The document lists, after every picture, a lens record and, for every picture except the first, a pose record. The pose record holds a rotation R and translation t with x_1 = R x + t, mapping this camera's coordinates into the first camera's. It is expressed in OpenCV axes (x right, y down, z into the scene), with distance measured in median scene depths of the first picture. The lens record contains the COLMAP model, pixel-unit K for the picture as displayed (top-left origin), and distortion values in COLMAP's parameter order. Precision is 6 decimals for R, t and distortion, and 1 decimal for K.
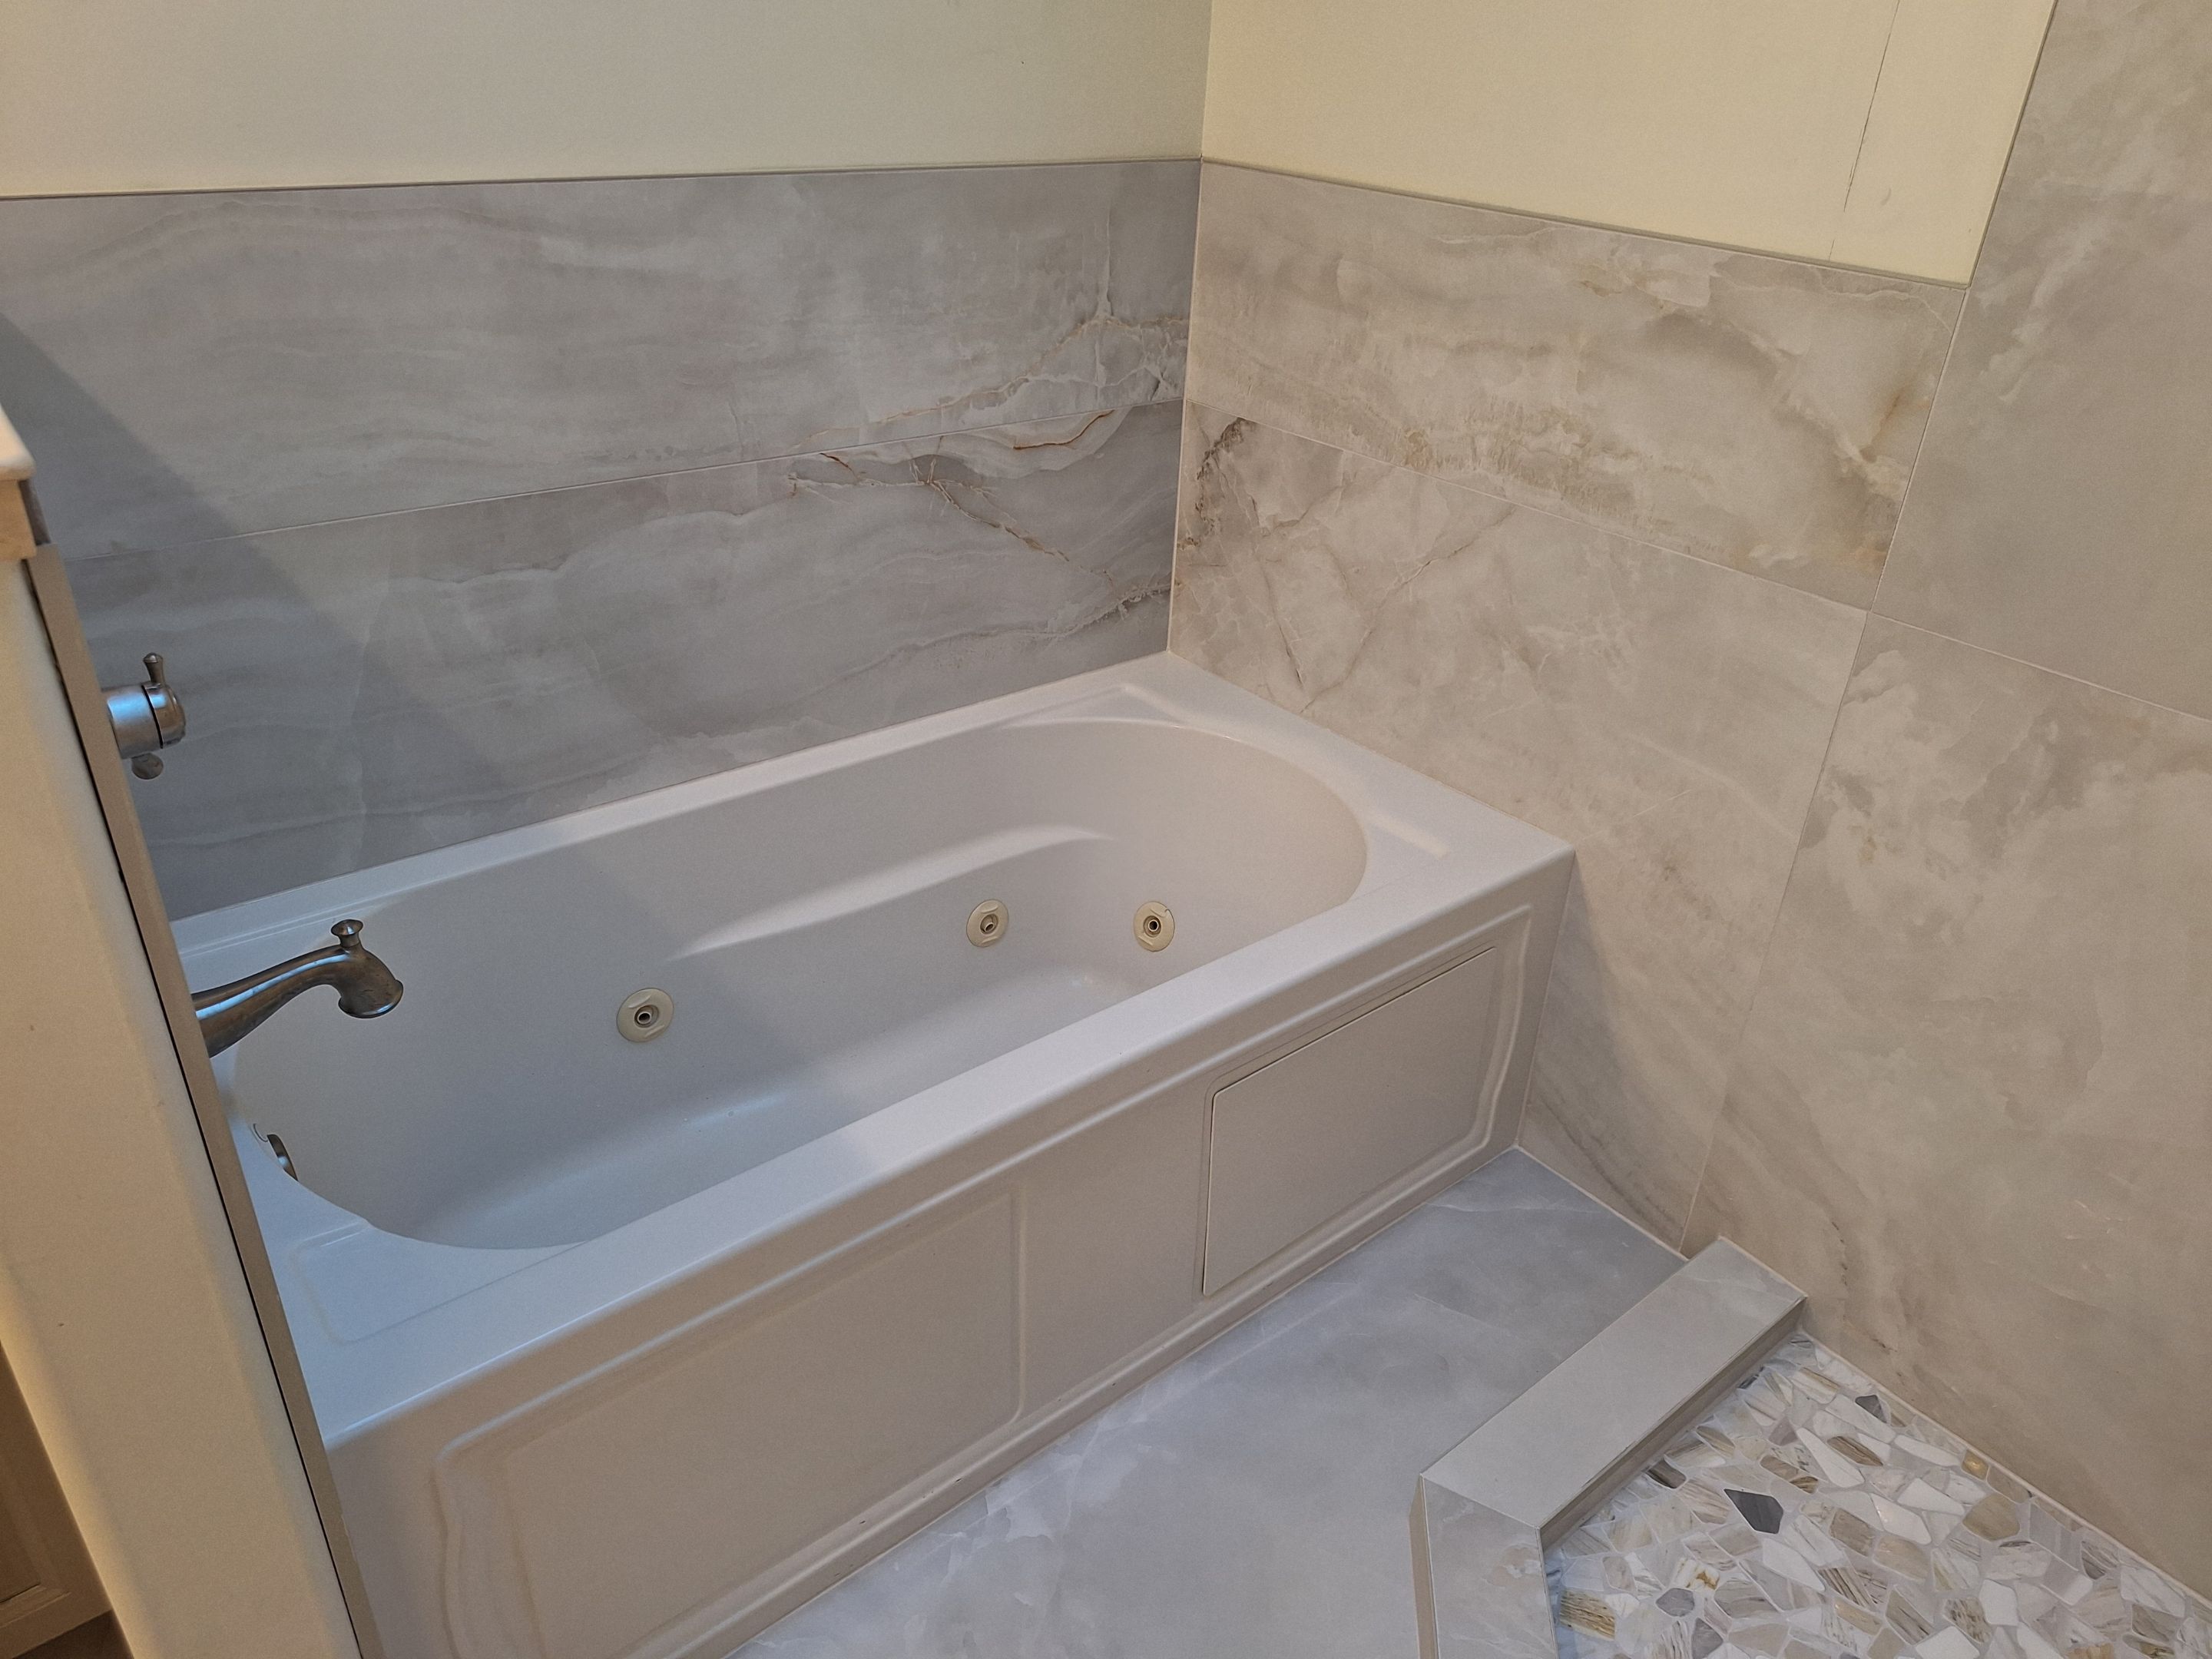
lens RADIAL K [[1567.5, 0, 1099.9], [0, 1567.5, 816.7], [0, 0, 1]] dist [0.039481, -0.029605]
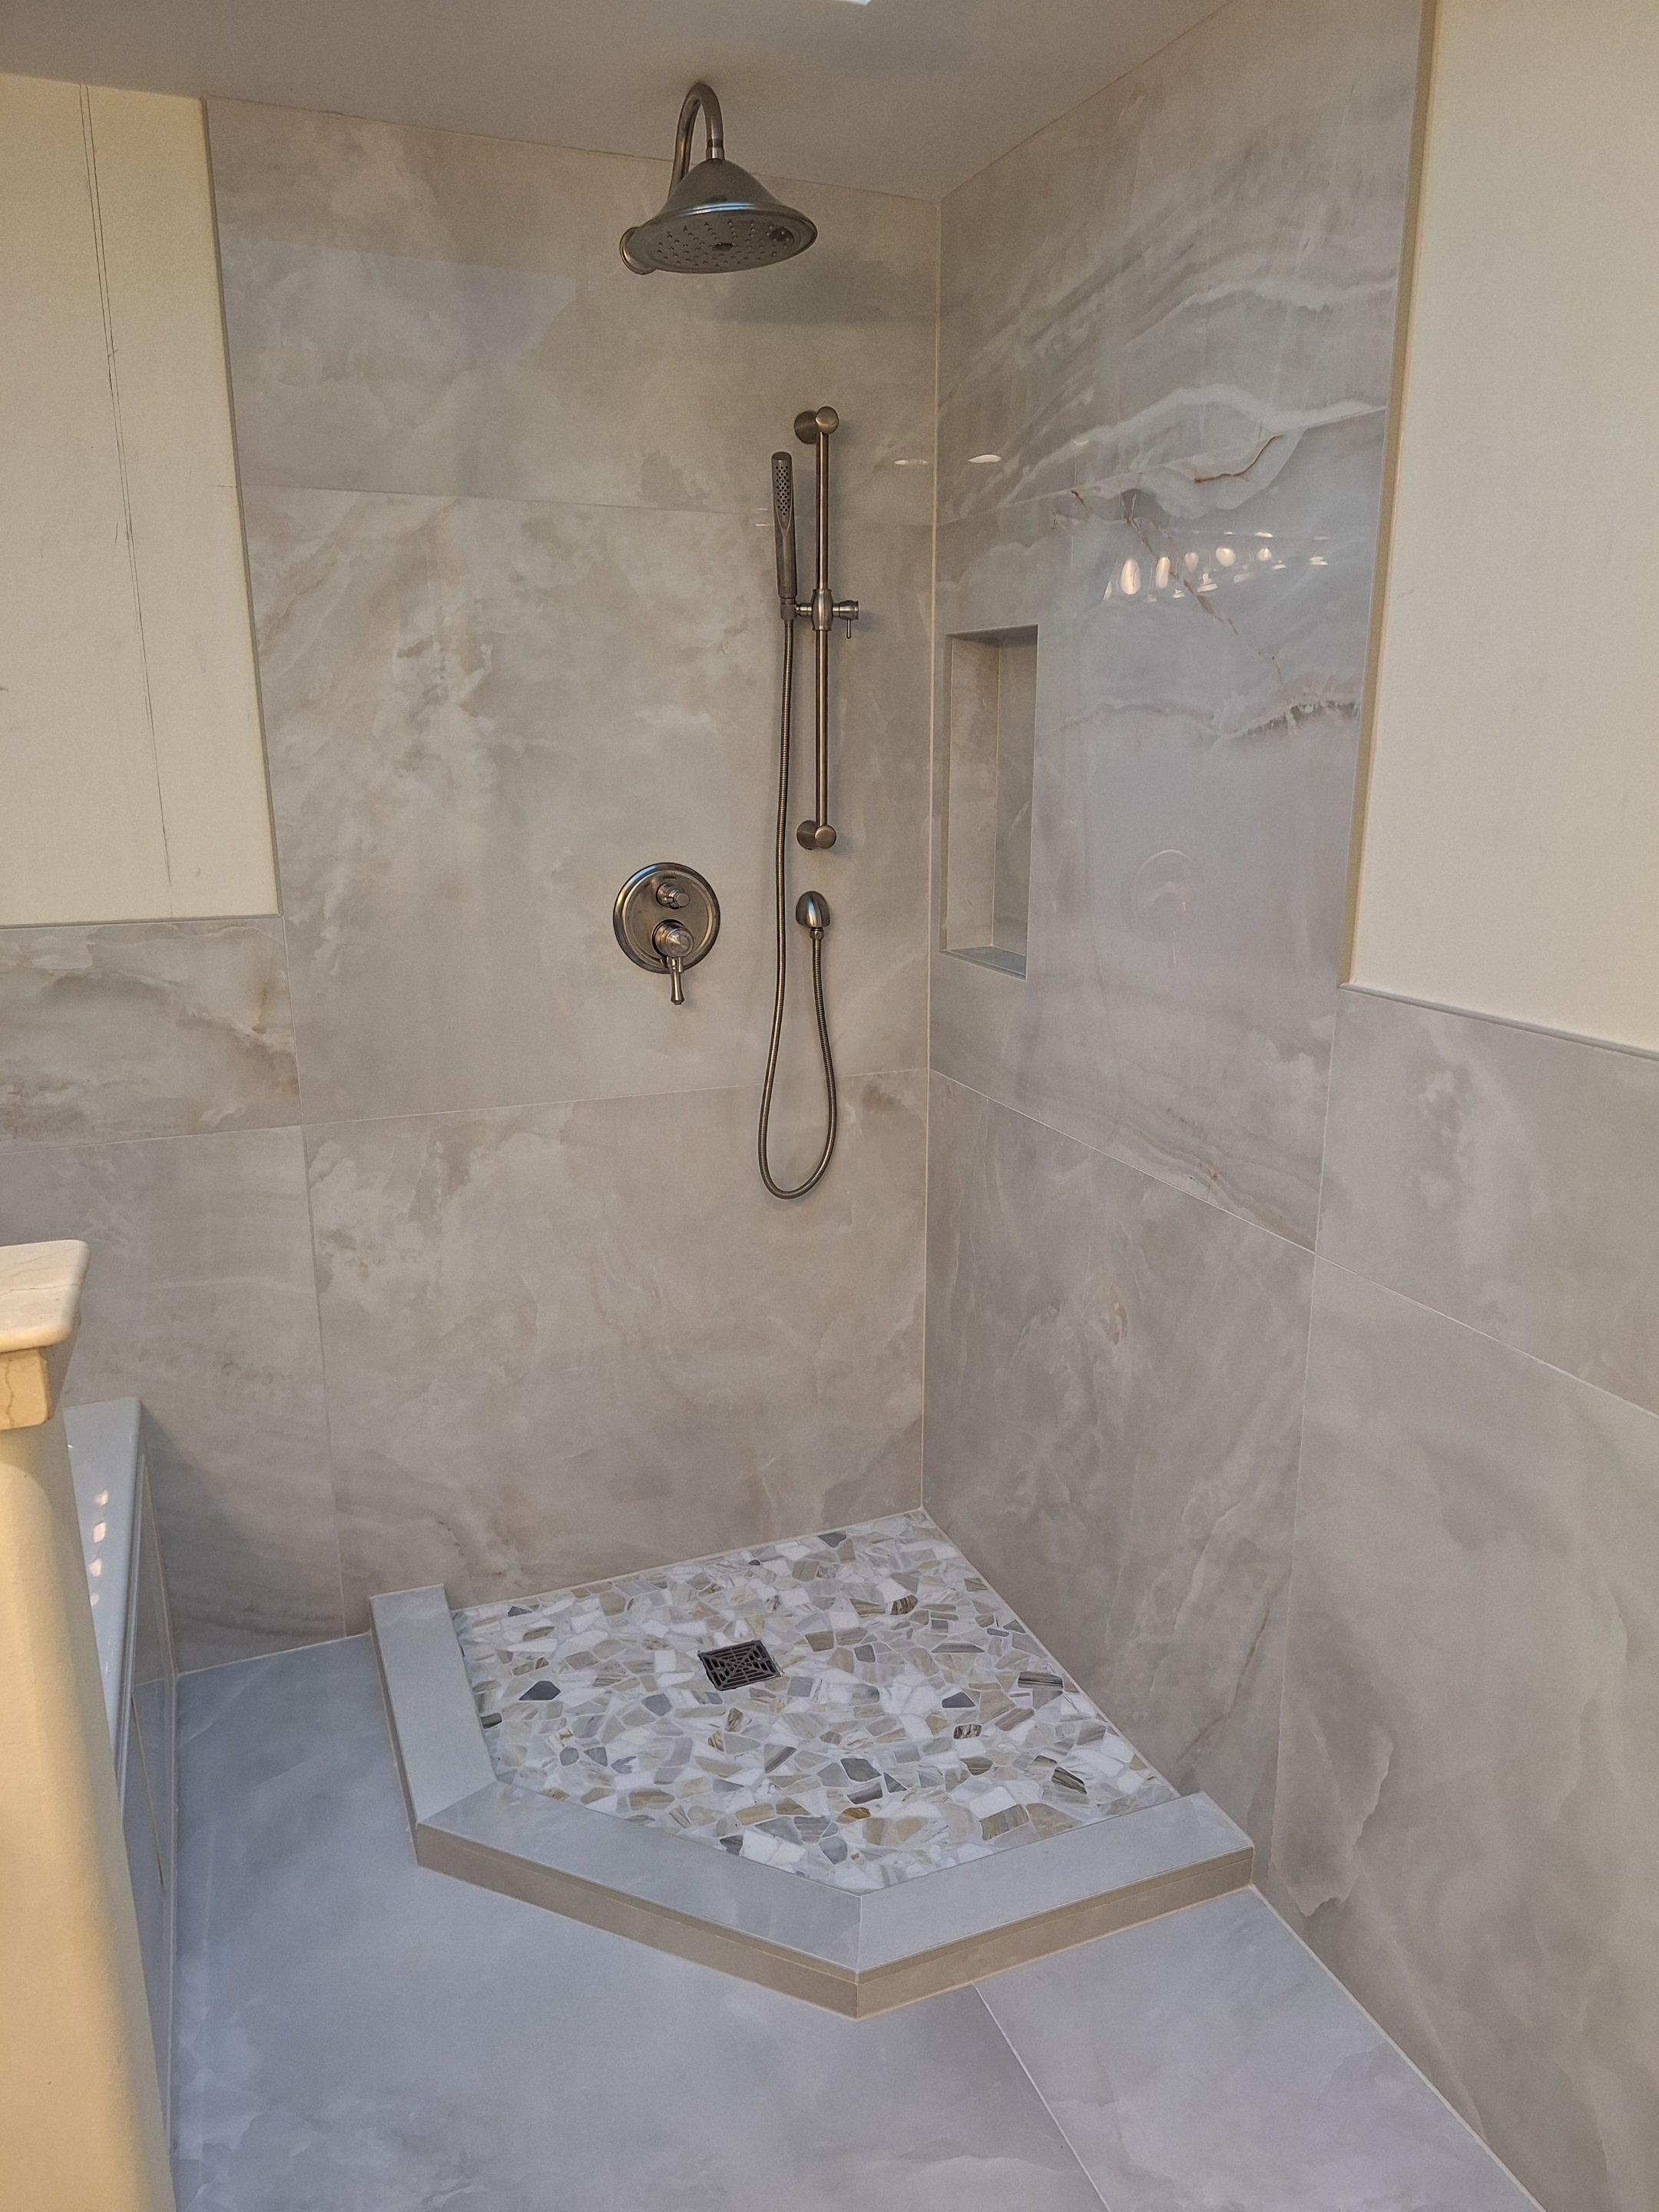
lens RADIAL K [[1541.4, 0, 854.3], [0, 1541.4, 1111.6], [0, 0, 1]] dist [0.106538, -0.140989]
pose [[0.277904, -0.272421, 0.921171, -0.697646], [0.469115, 0.875308, 0.117333, -0.065757], [-0.838272, 0.399528, 0.371048, 0.008959]]
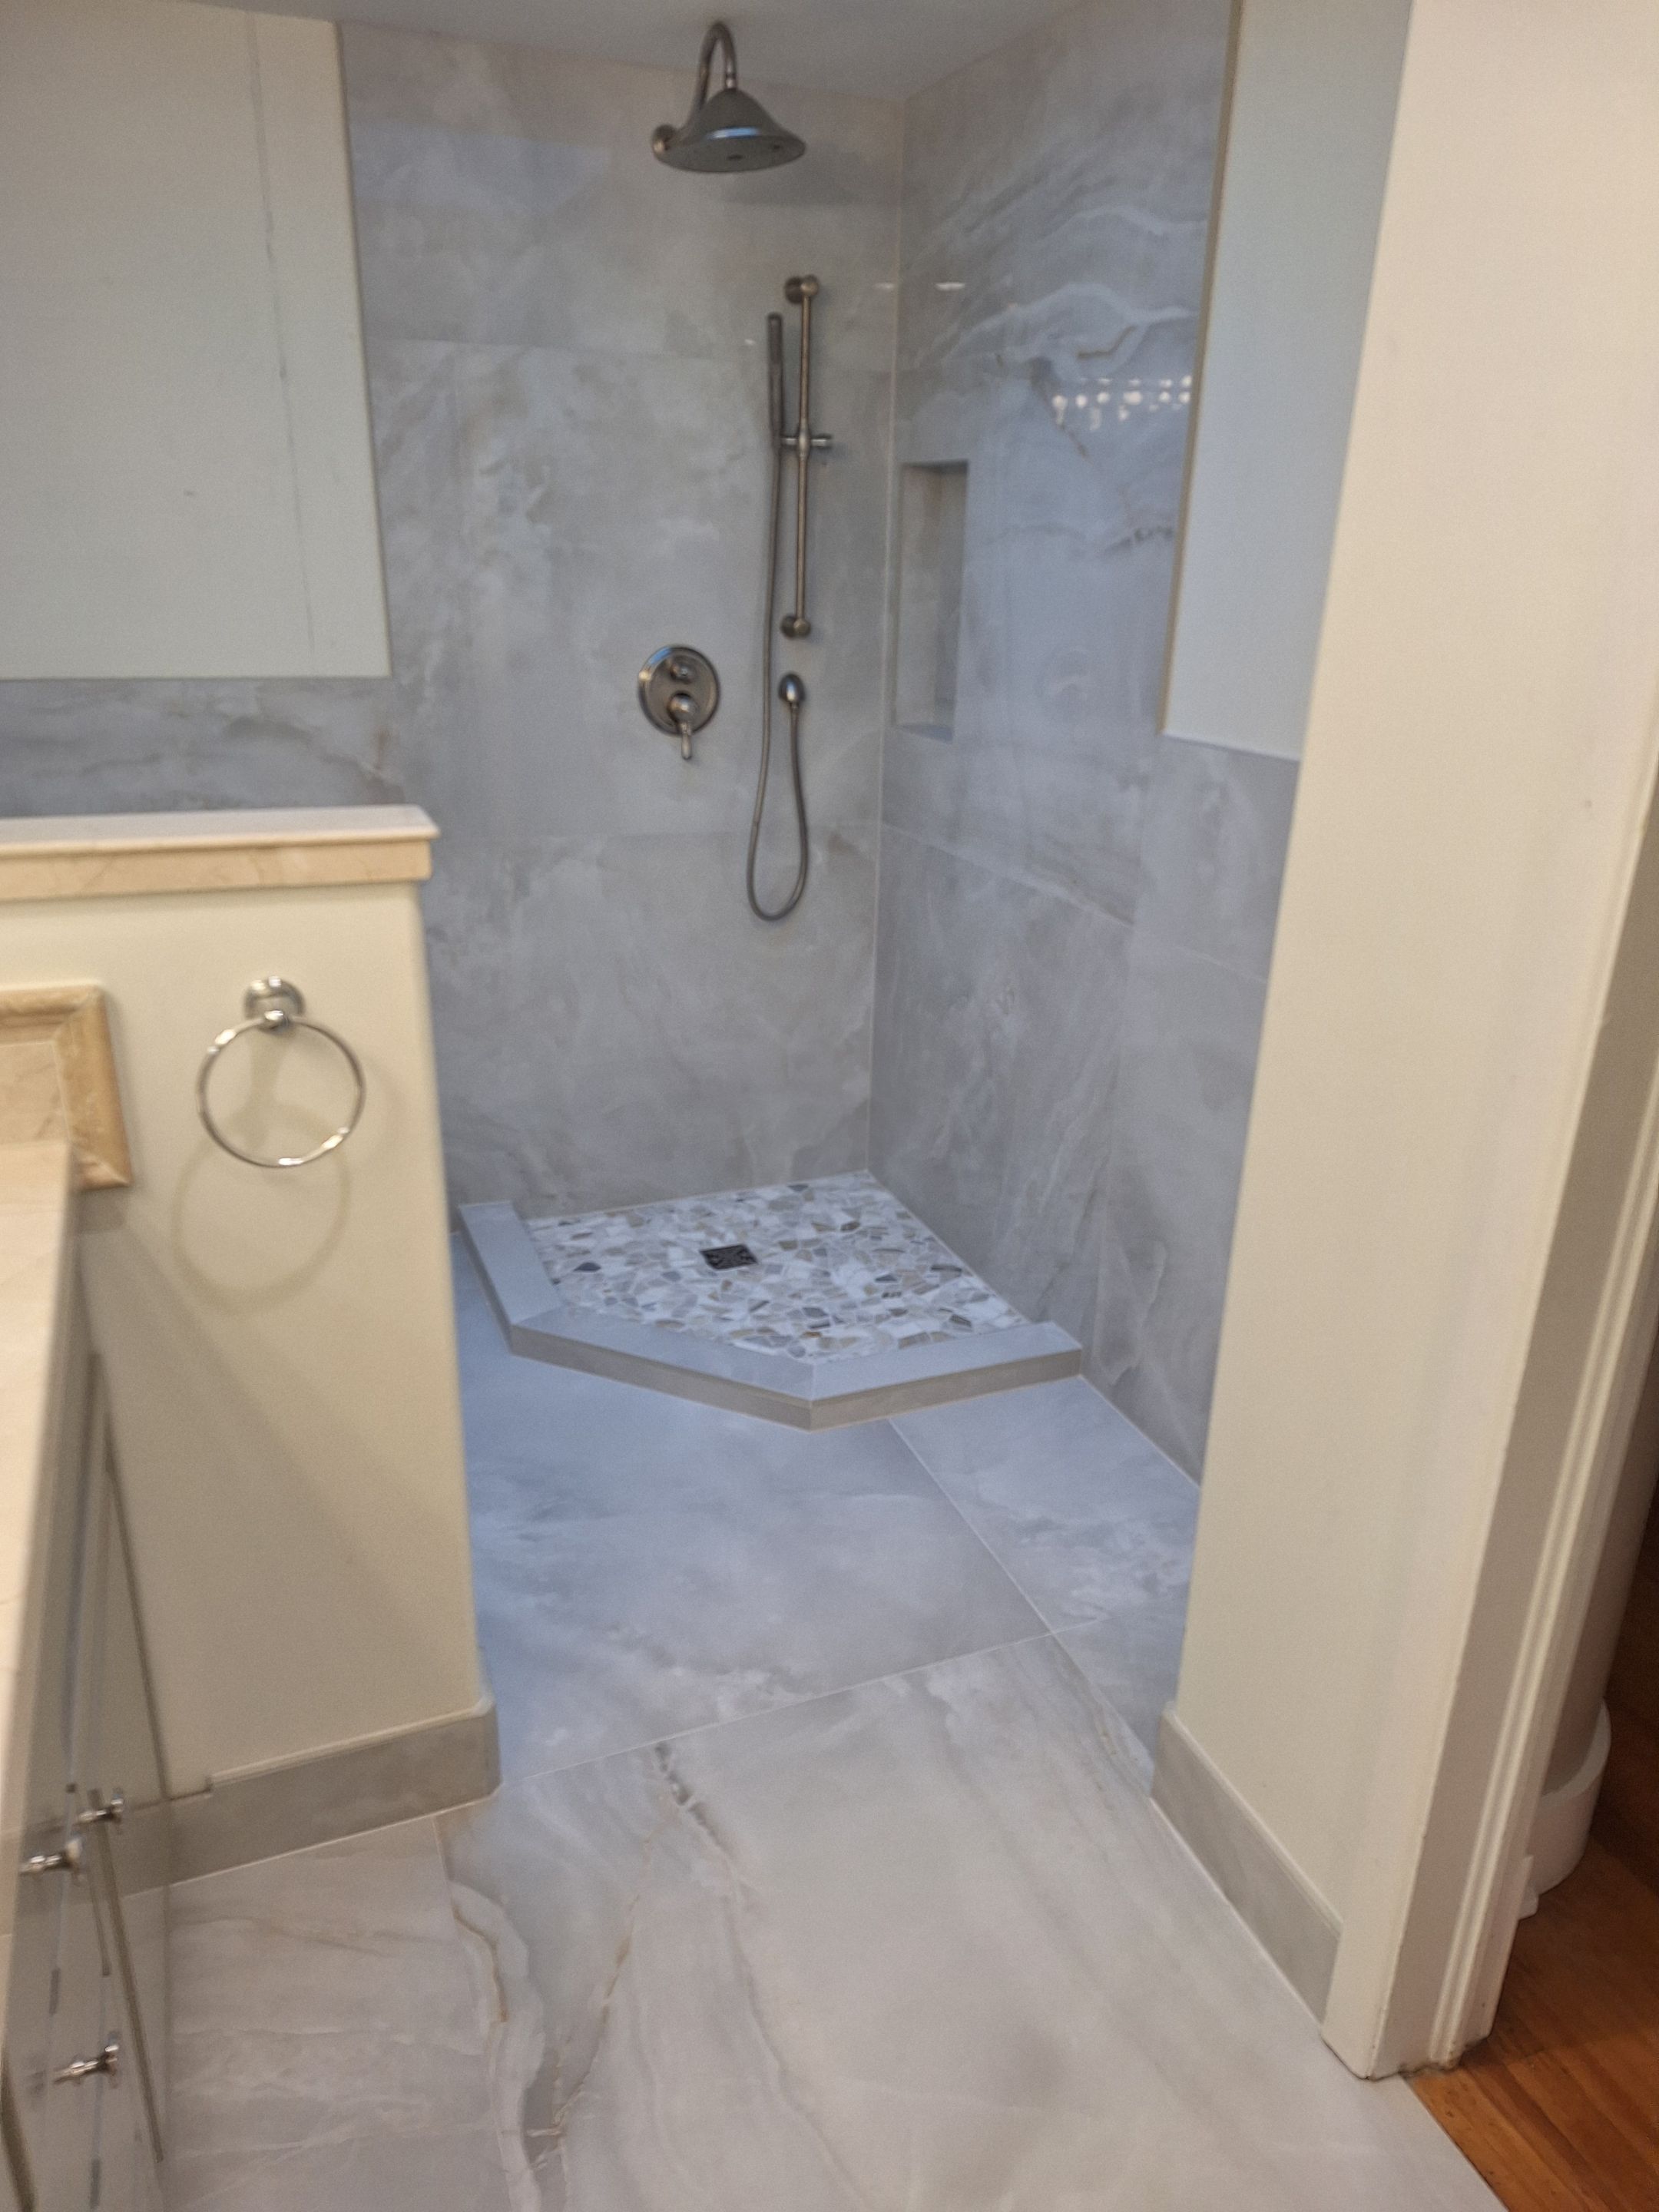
lens RADIAL K [[1516.8, 0, 830.1], [0, 1516.8, 1154.7], [0, 0, 1]] dist [0.108808, -0.150127]
pose [[0.279432, -0.388100, 0.878235, -1.172667], [0.450498, 0.860737, 0.237031, -0.009619], [-0.847921, 0.329409, 0.415356, -0.123927]]
